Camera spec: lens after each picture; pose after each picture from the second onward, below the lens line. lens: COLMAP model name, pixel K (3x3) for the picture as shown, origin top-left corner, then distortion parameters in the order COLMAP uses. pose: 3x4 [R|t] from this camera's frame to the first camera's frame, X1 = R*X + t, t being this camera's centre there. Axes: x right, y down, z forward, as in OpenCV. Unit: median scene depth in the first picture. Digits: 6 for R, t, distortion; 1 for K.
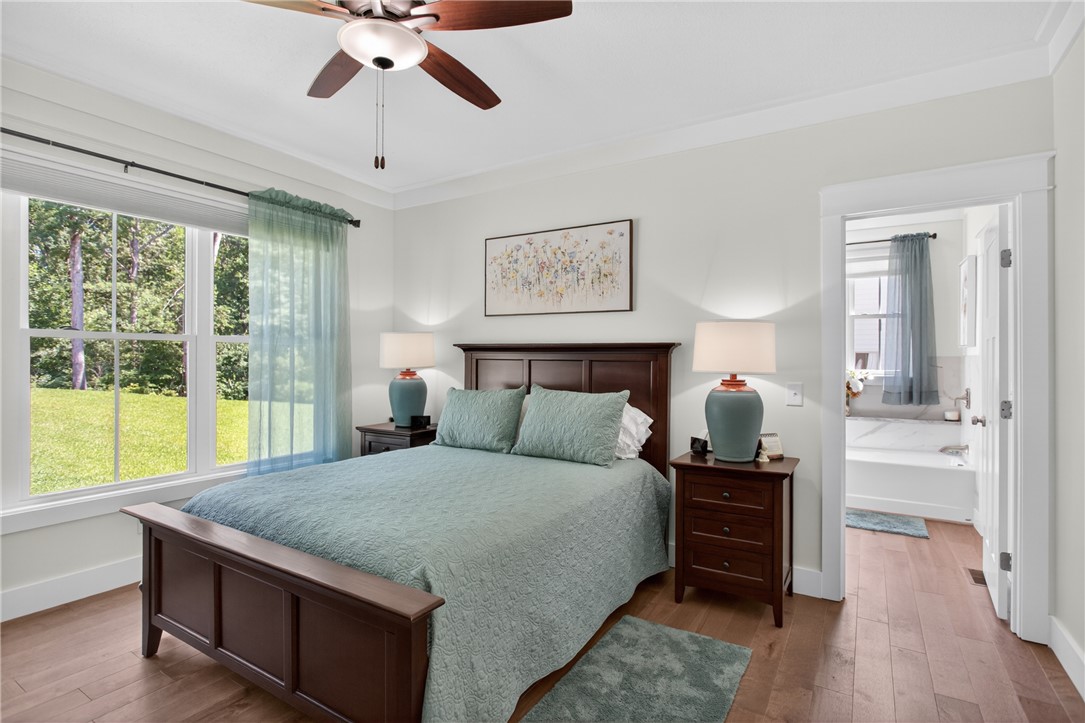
lens RADIAL K [[529.4, 0, 543.3], [0, 529.4, 344.2], [0, 0, 1]] dist [-0.003751, -0.000703]
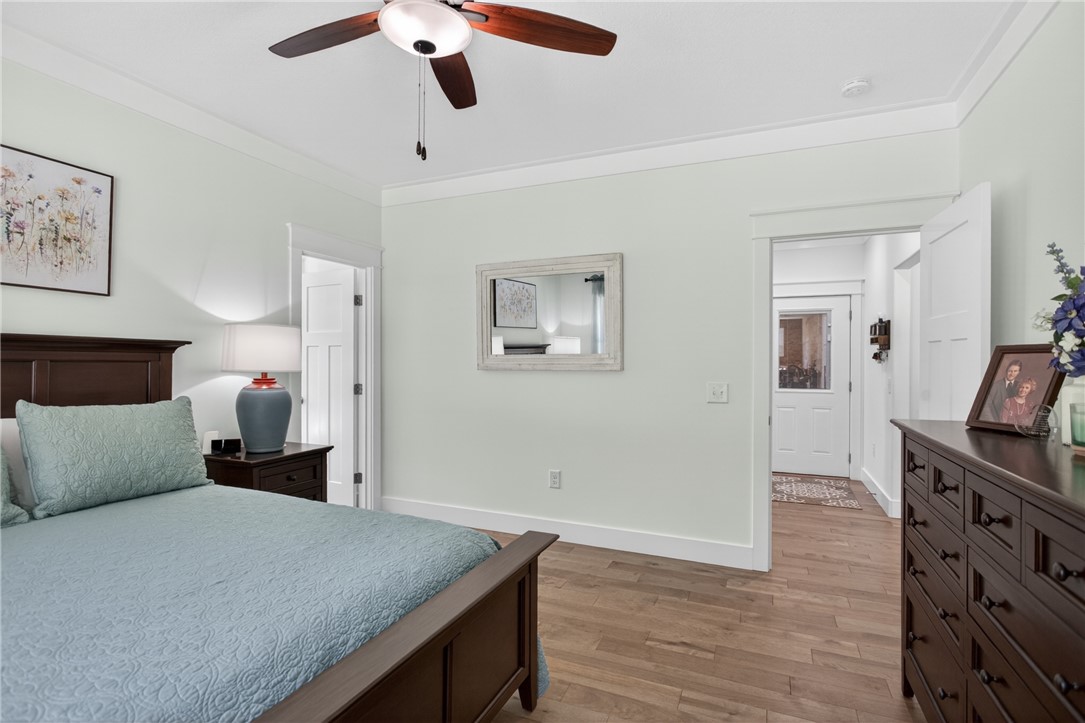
lens RADIAL K [[529.4, 0, 543.3], [0, 529.4, 344.2], [0, 0, 1]] dist [-0.003751, -0.000703]
pose [[-0.136245, 0.025716, 0.990341, -0.772838], [-0.030558, 0.999078, -0.030147, 0.012007], [-0.990204, -0.034371, -0.135333, 0.555641]]
